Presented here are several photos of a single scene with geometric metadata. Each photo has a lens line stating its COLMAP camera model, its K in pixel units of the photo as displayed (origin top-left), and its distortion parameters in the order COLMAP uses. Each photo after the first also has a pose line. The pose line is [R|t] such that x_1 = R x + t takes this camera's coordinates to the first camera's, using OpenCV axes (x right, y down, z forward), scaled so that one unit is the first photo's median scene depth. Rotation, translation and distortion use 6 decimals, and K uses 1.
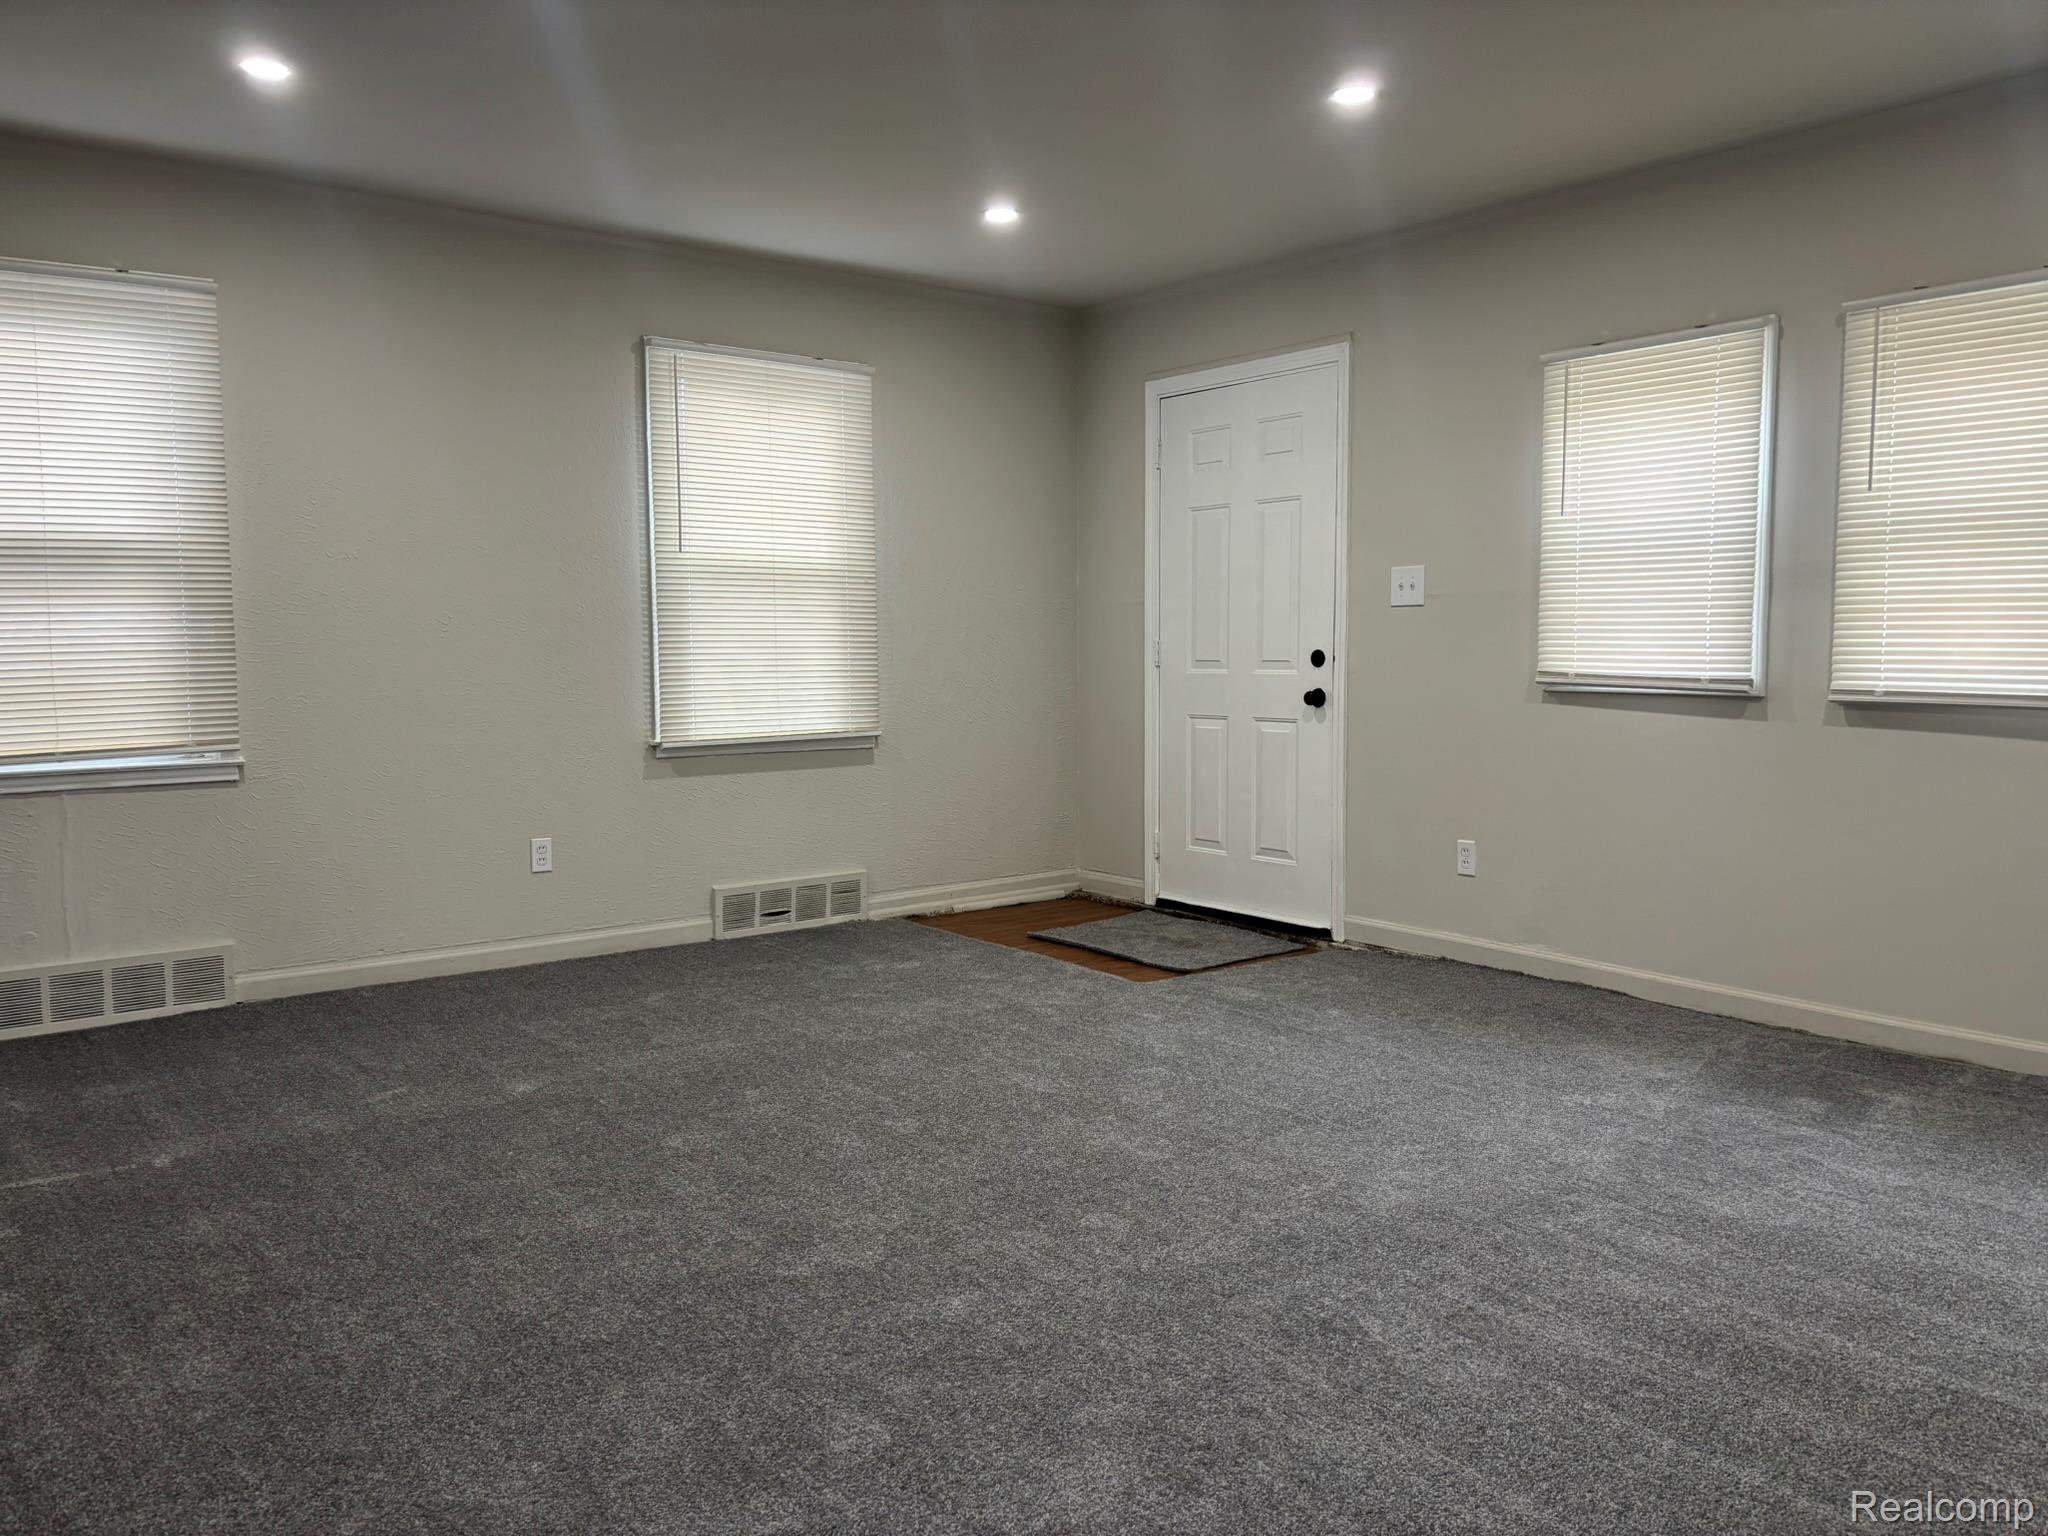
lens RADIAL K [[1555.0, 0, 1031.1], [0, 1555.0, 779.9], [0, 0, 1]] dist [0.038128, -0.001414]
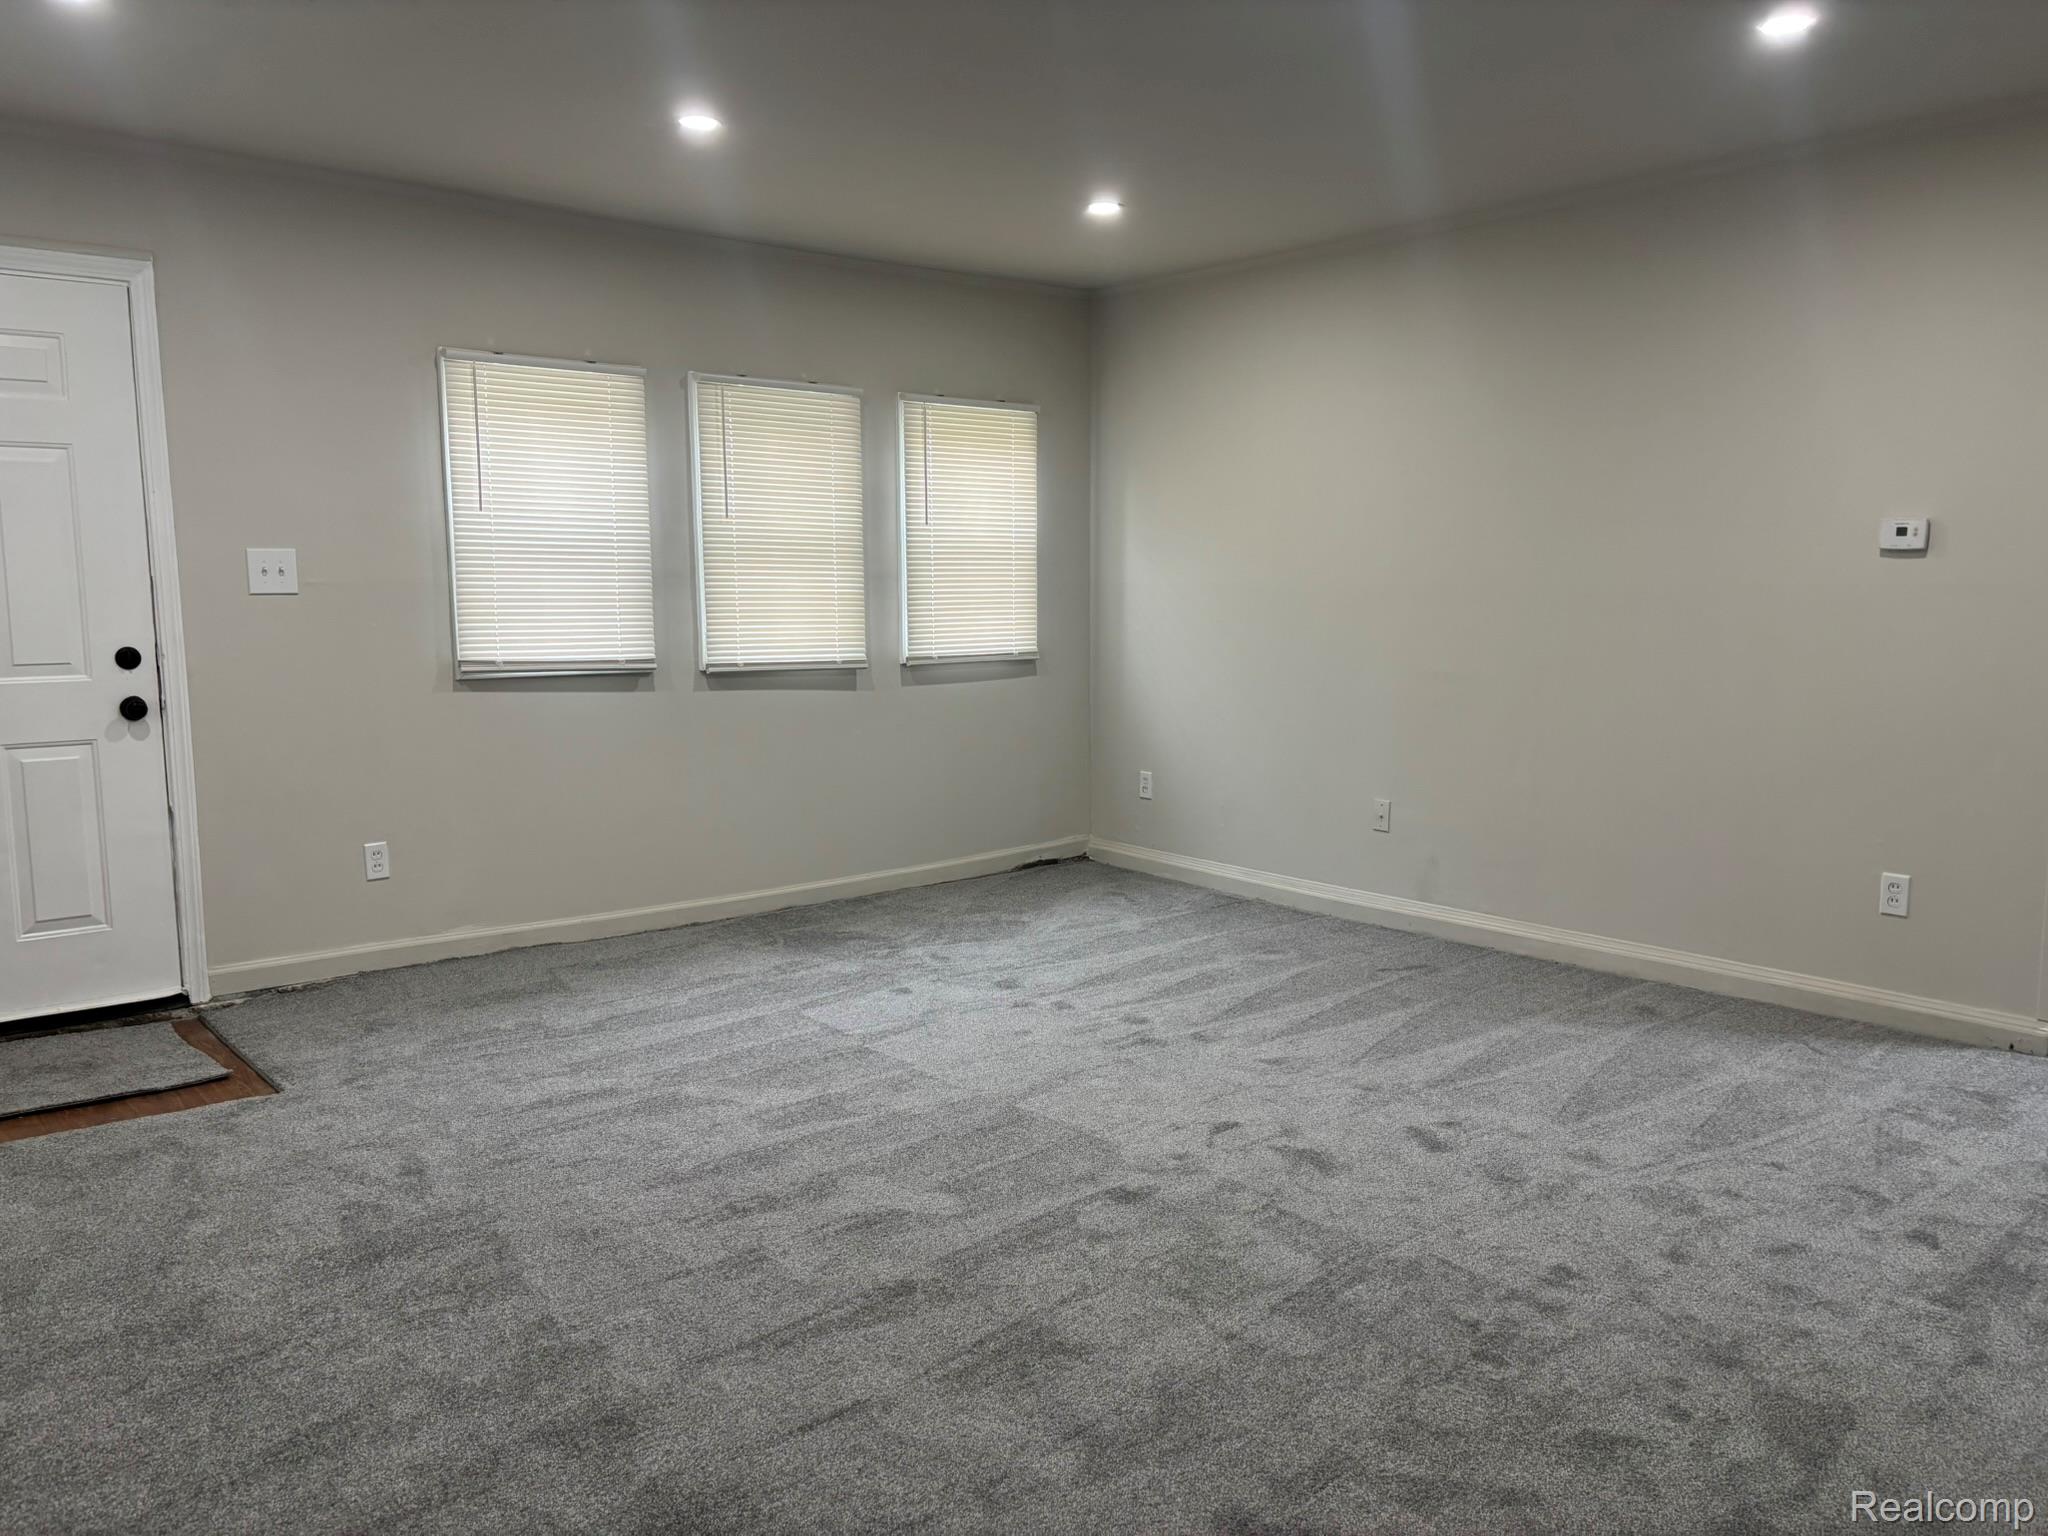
lens RADIAL K [[1555.0, 0, 1031.1], [0, 1555.0, 779.9], [0, 0, 1]] dist [0.038128, -0.001414]
pose [[-0.046279, -0.121620, 0.991497, -0.718423], [0.090028, 0.988014, 0.125394, -0.087266], [-0.994863, 0.095066, -0.034775, 0.669575]]
